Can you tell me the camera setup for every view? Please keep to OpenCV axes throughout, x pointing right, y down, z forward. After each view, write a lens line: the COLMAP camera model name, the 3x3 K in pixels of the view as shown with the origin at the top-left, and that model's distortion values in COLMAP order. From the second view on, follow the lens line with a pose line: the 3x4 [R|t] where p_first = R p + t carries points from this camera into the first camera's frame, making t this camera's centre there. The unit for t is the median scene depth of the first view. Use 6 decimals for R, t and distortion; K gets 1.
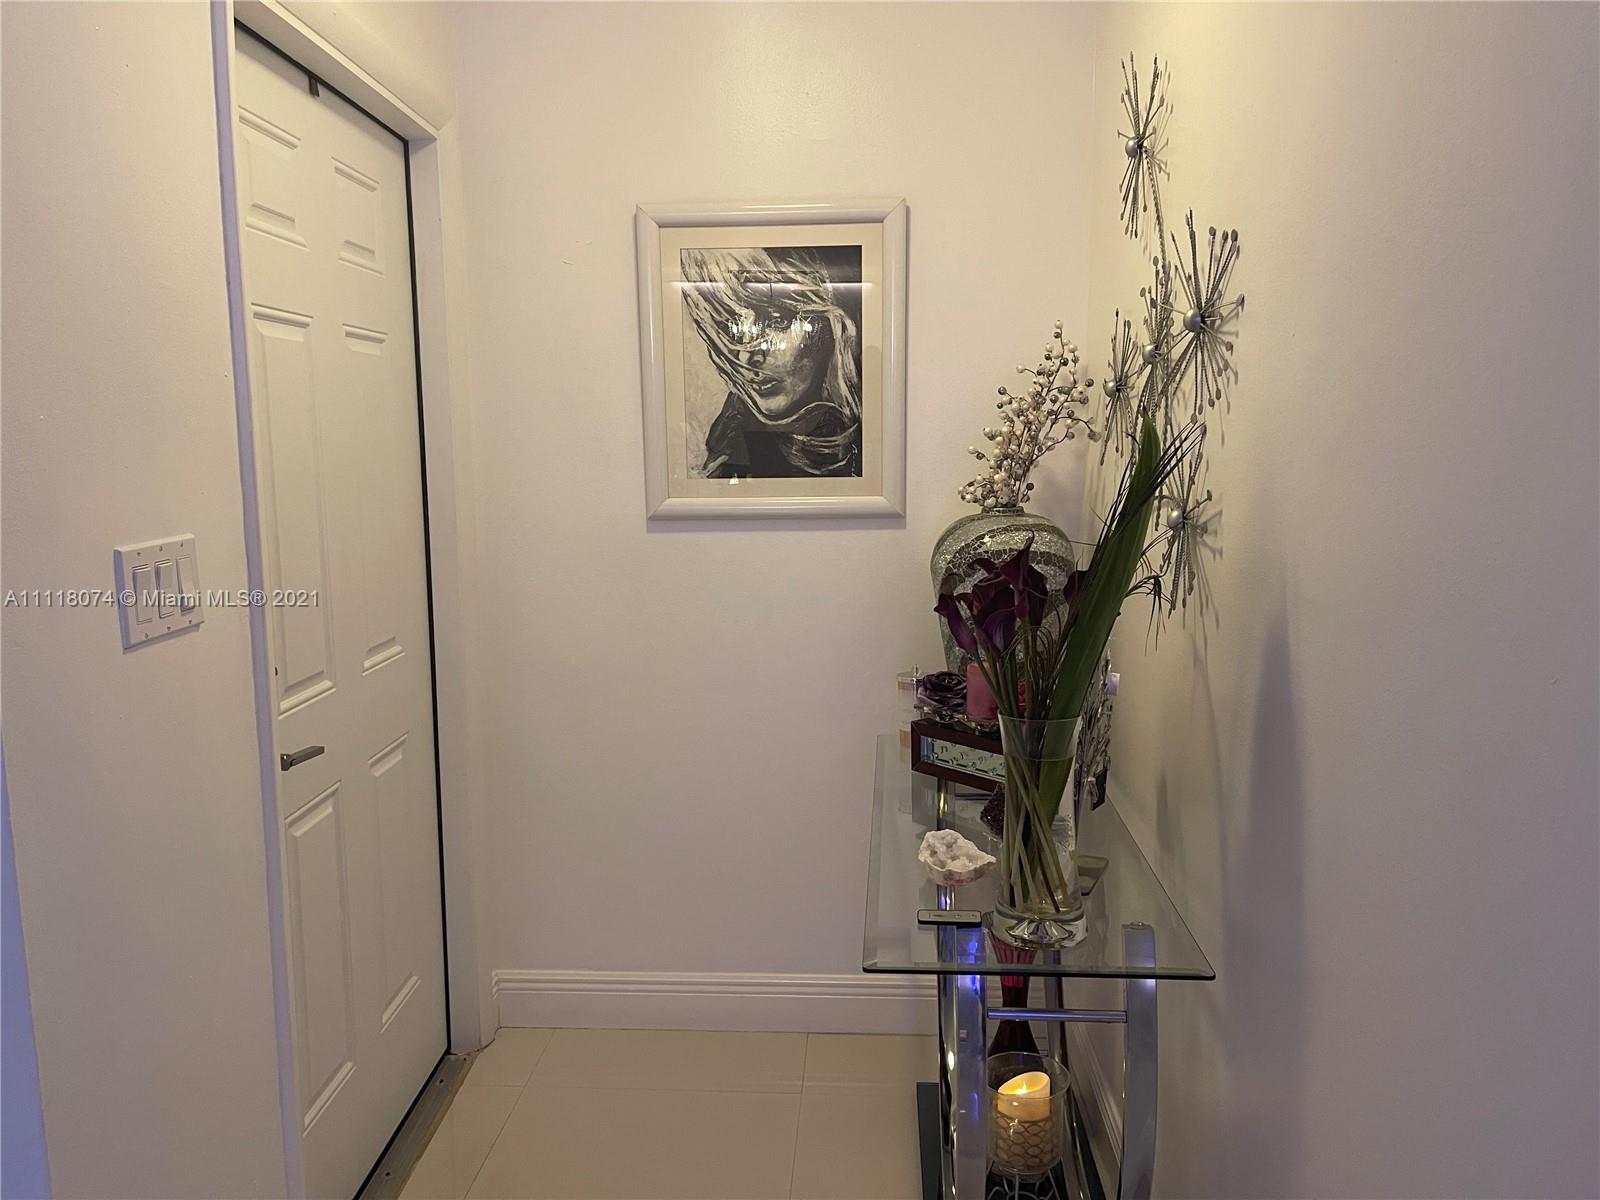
lens RADIAL K [[1188.0, 0, 808.6], [0, 1188.0, 590.5], [0, 0, 1]] dist [0.164834, -0.175109]
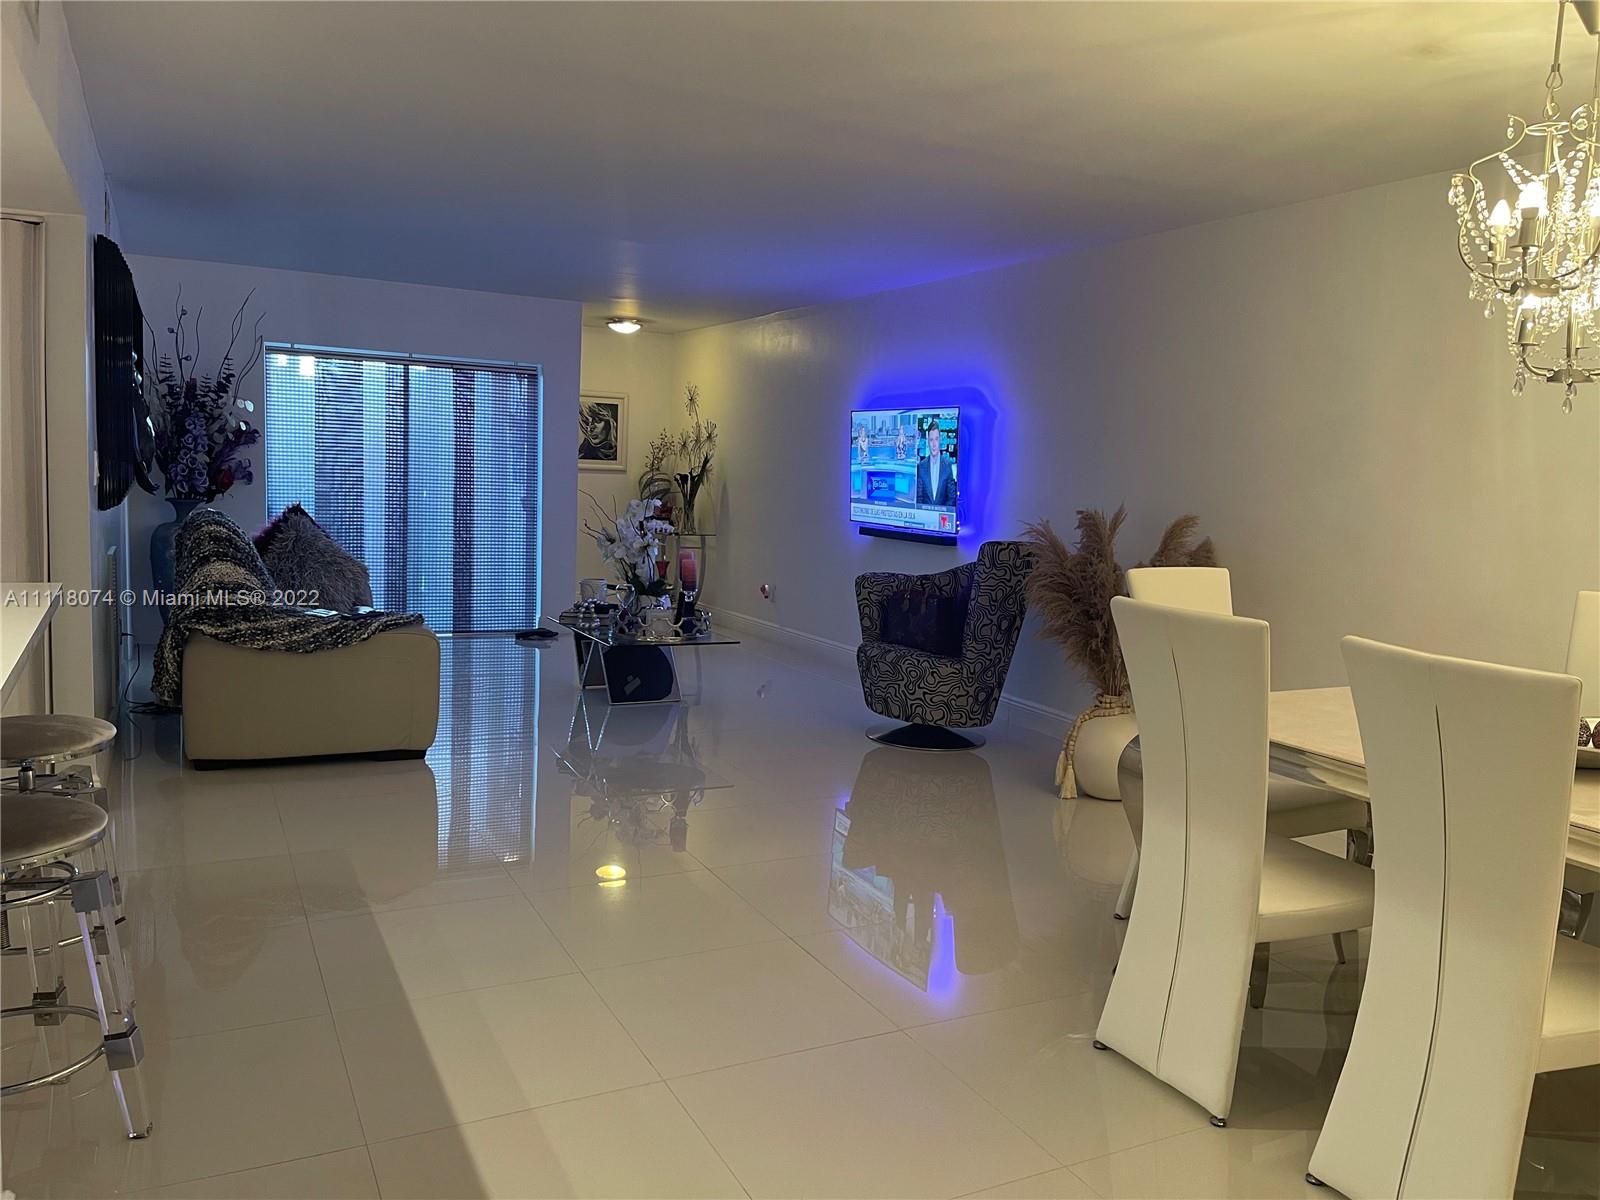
lens RADIAL K [[1188.0, 0, 808.6], [0, 1188.0, 590.5], [0, 0, 1]] dist [0.164834, -0.175109]
pose [[0.847509, -0.008156, 0.530718, -1.566779], [0.012125, 0.999919, -0.003996, 0.368603], [-0.530642, 0.009822, 0.847539, -2.774475]]
